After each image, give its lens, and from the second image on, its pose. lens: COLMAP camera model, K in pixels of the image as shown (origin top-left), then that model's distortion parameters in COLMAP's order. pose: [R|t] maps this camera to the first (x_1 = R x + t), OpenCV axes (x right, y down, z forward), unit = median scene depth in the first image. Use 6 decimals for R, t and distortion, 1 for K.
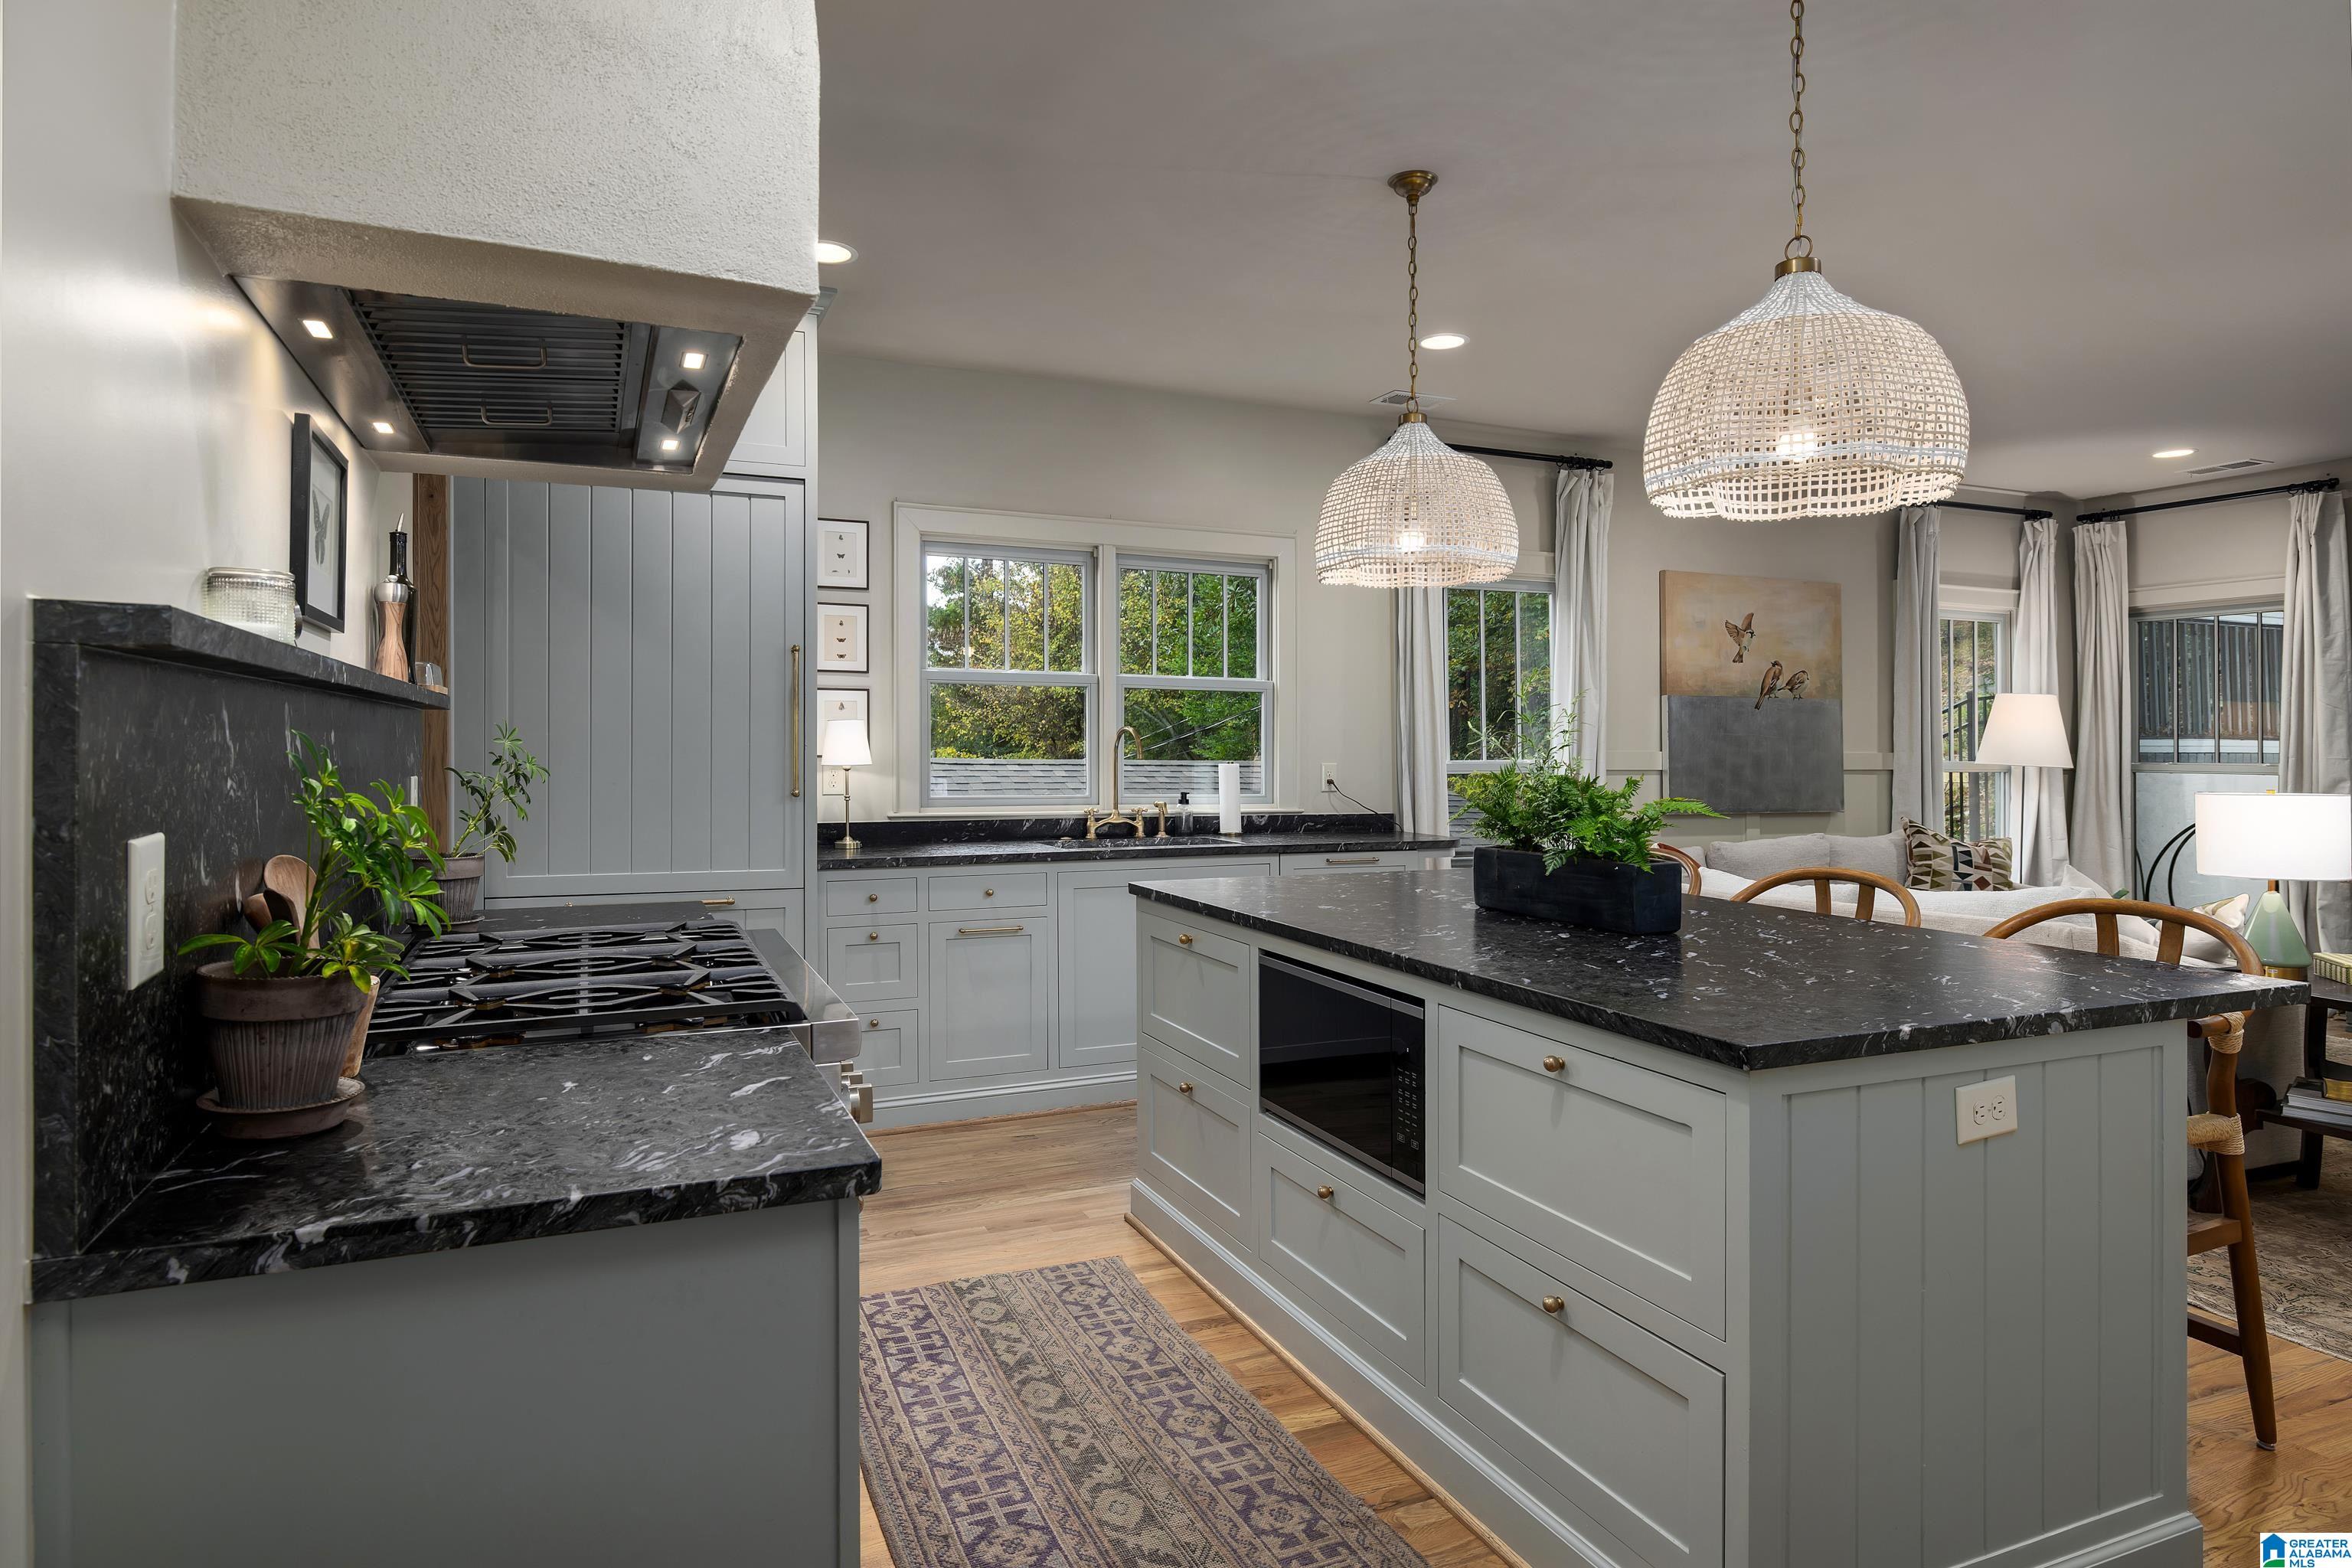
lens RADIAL K [[1340.7, 0, 1177.8], [0, 1340.7, 763.0], [0, 0, 1]] dist [-0.006036, -0.000789]
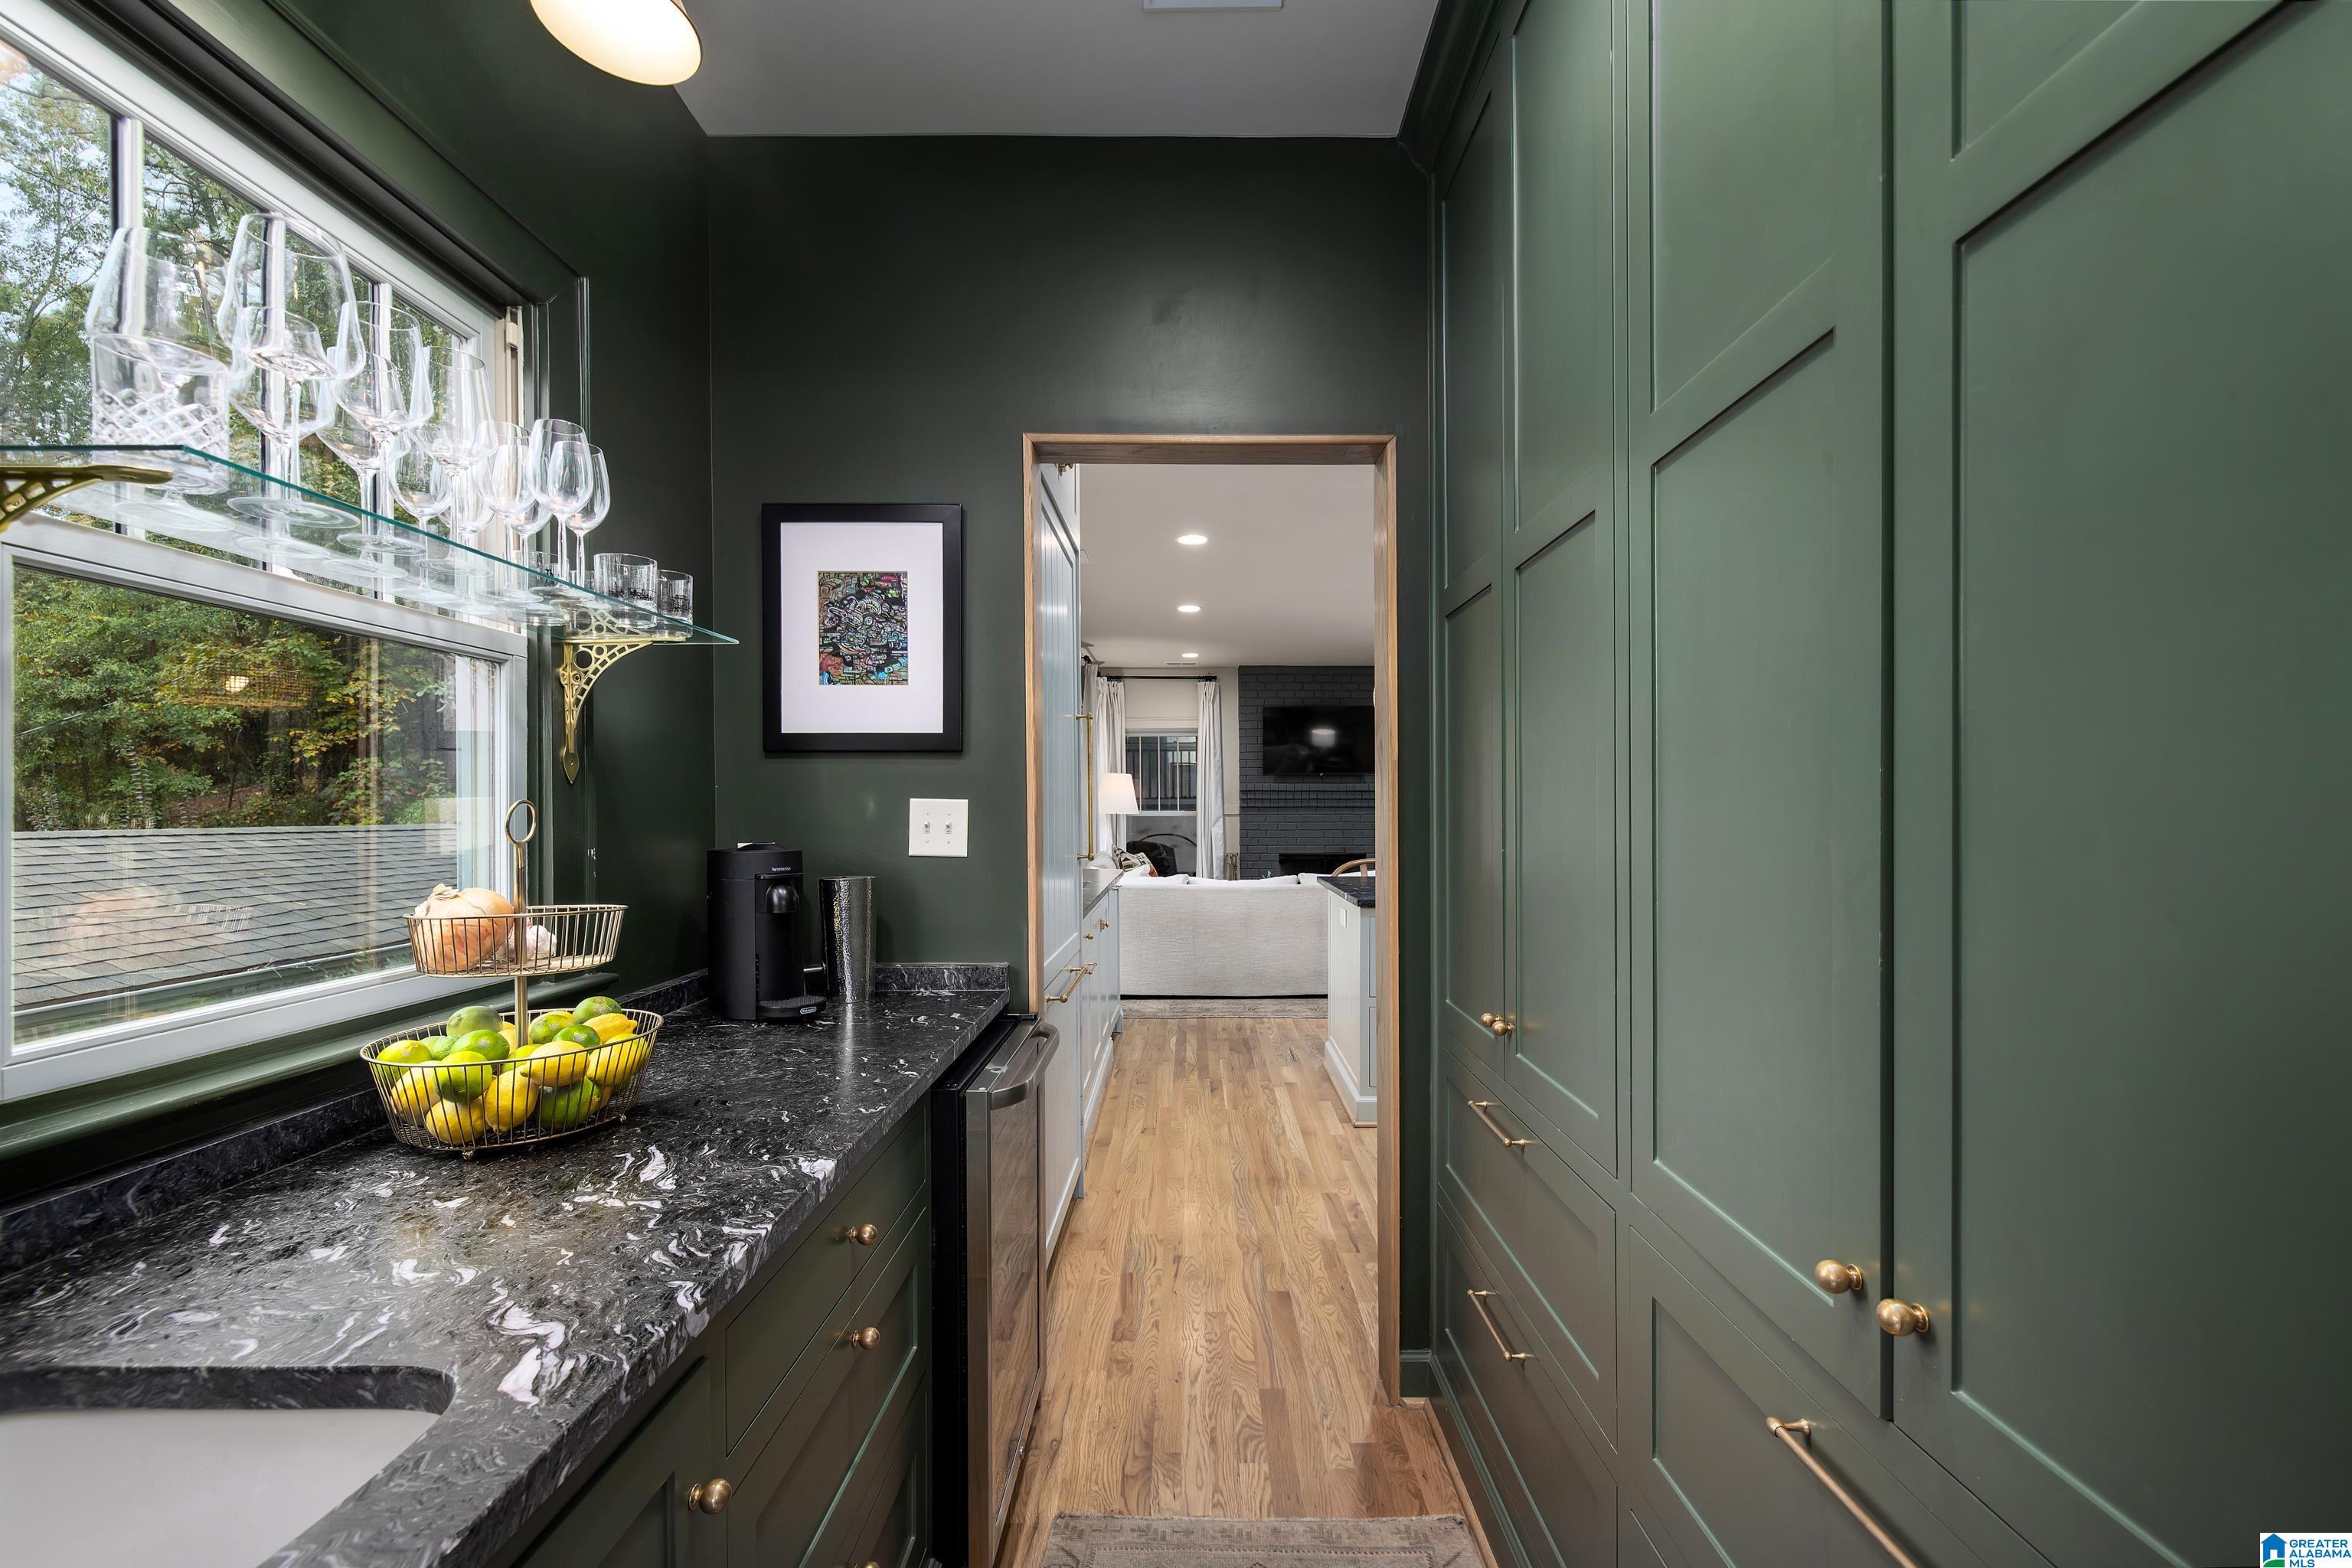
lens RADIAL K [[999.9, 0, 1186.9], [0, 999.9, 809.3], [0, 0, 1]] dist [0.000698, -0.000378]
pose [[0.397488, -0.007192, 0.917579, -0.912437], [0.014802, 0.999889, 0.001425, -0.006672], [-0.917488, 0.013015, 0.397550, 0.609734]]
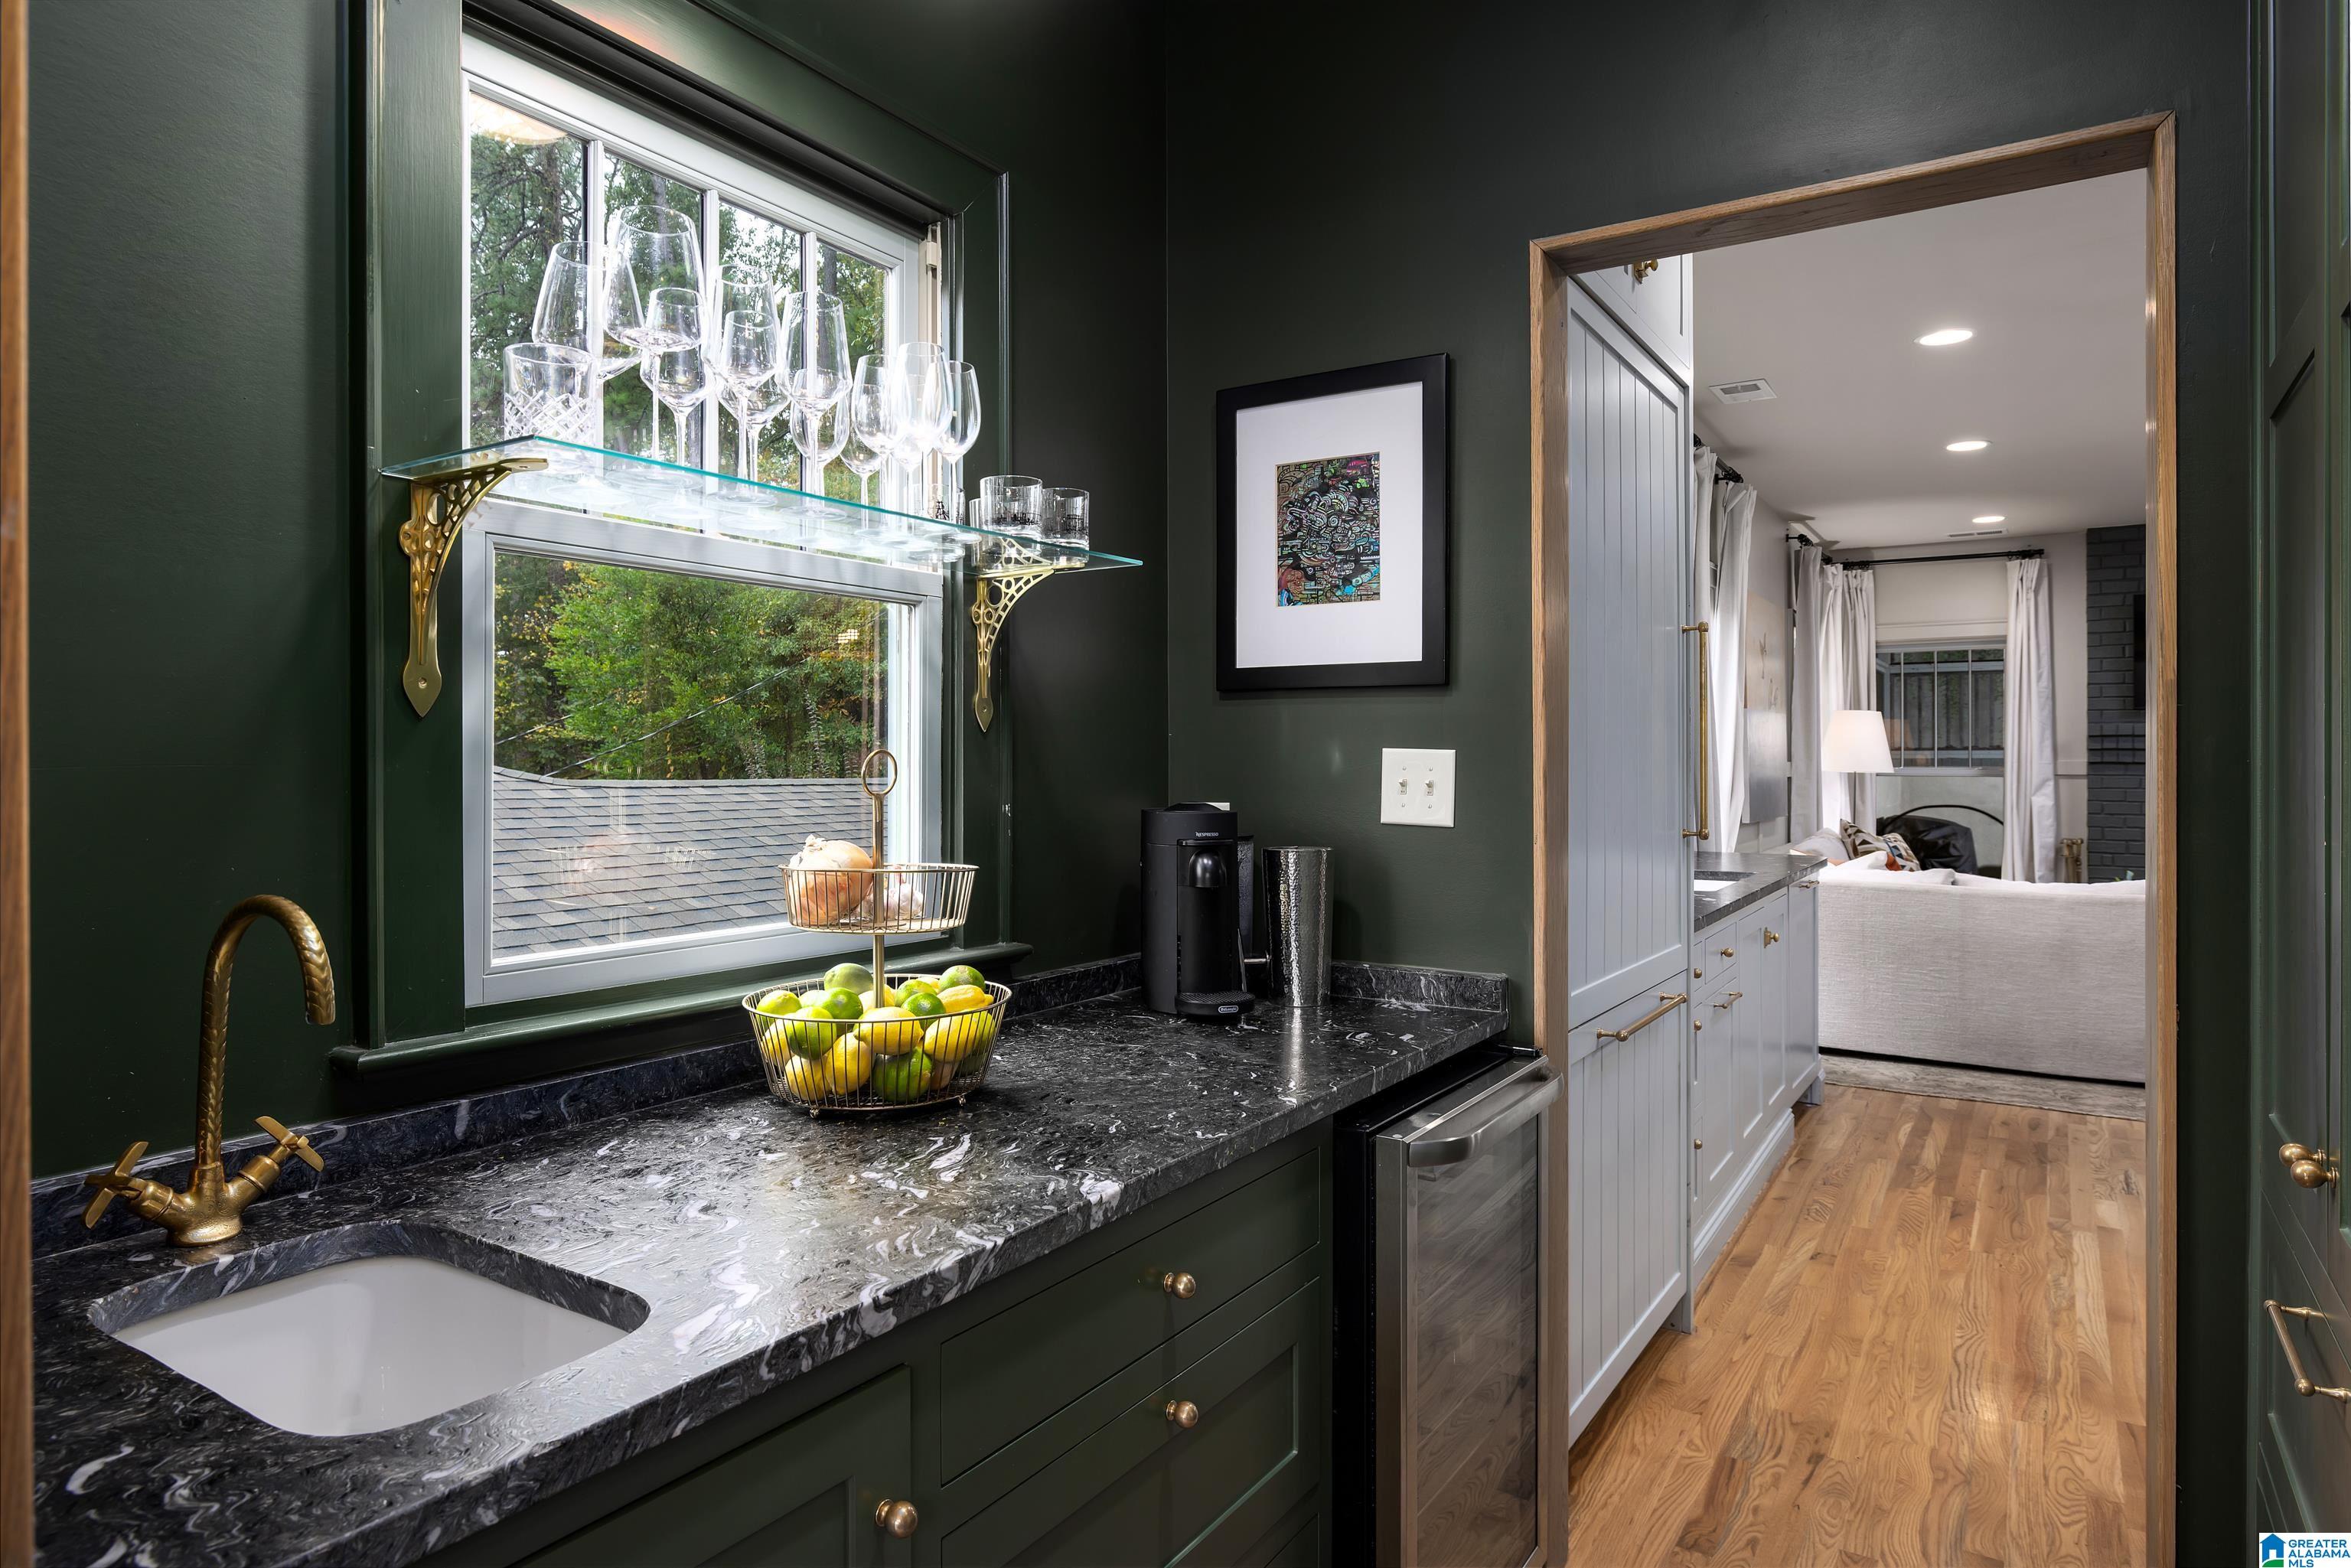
lens RADIAL K [[1362.0, 0, 1167.9], [0, 1362.0, 759.6], [0, 0, 1]] dist [-0.004218, -0.000013]
pose [[0.834858, -0.001757, 0.550463, -0.862924], [0.007742, 0.999933, -0.008551, -0.005259], [-0.550412, 0.011400, 0.834816, 0.545569]]
